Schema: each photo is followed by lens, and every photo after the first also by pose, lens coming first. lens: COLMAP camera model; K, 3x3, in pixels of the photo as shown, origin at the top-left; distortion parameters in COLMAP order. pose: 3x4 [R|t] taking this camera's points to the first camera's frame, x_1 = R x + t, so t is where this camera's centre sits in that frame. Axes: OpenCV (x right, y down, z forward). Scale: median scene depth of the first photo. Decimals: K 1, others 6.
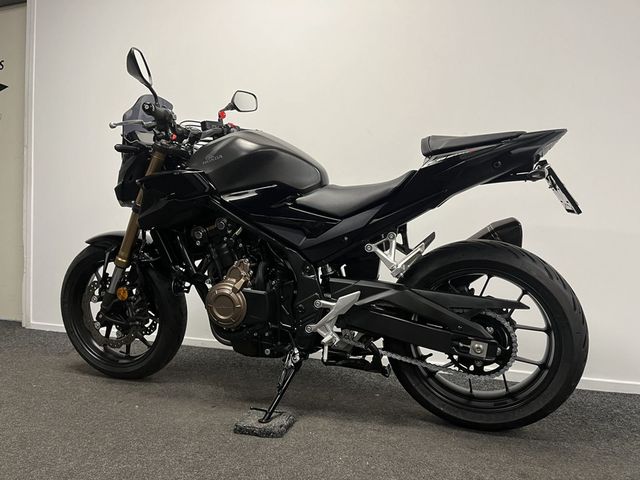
lens RADIAL K [[484.1, 0, 322.1], [0, 484.1, 240.8], [0, 0, 1]] dist [0.037497, -0.018948]
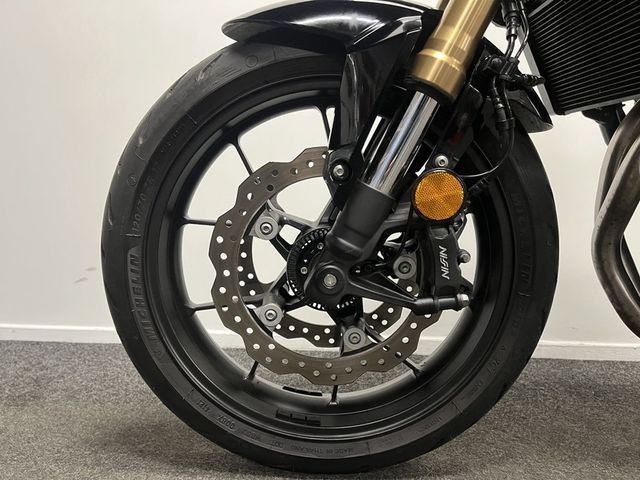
lens RADIAL K [[498.8, 0, 321.0], [0, 498.8, 242.0], [0, 0, 1]] dist [0.031324, -0.001250]
pose [[0.950230, -0.005106, 0.311508, -0.640326], [-0.008064, 0.999128, 0.040976, 0.142008], [-0.311446, -0.041448, 0.949360, 0.852759]]
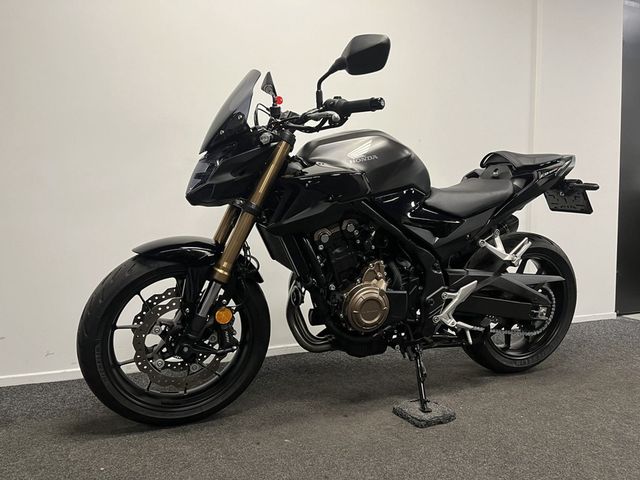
lens RADIAL K [[484.1, 0, 323.0], [0, 484.1, 243.3], [0, 0, 1]] dist [0.037497, -0.018948]
pose [[0.755473, -0.056364, 0.652751, -0.912601], [0.022579, 0.997941, 0.060038, -0.061475], [-0.654790, -0.030619, 0.755190, 0.332290]]
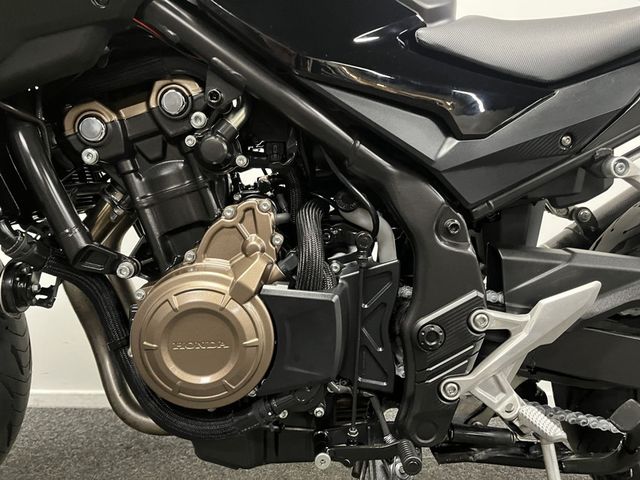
lens RADIAL K [[484.1, 0, 334.4], [0, 484.1, 236.9], [0, 0, 1]] dist [0.037497, -0.018948]
pose [[0.928839, -0.003781, 0.370465, -0.241091], [0.000219, 0.999953, 0.009657, 0.061328], [-0.370485, -0.008888, 0.928796, 0.676110]]
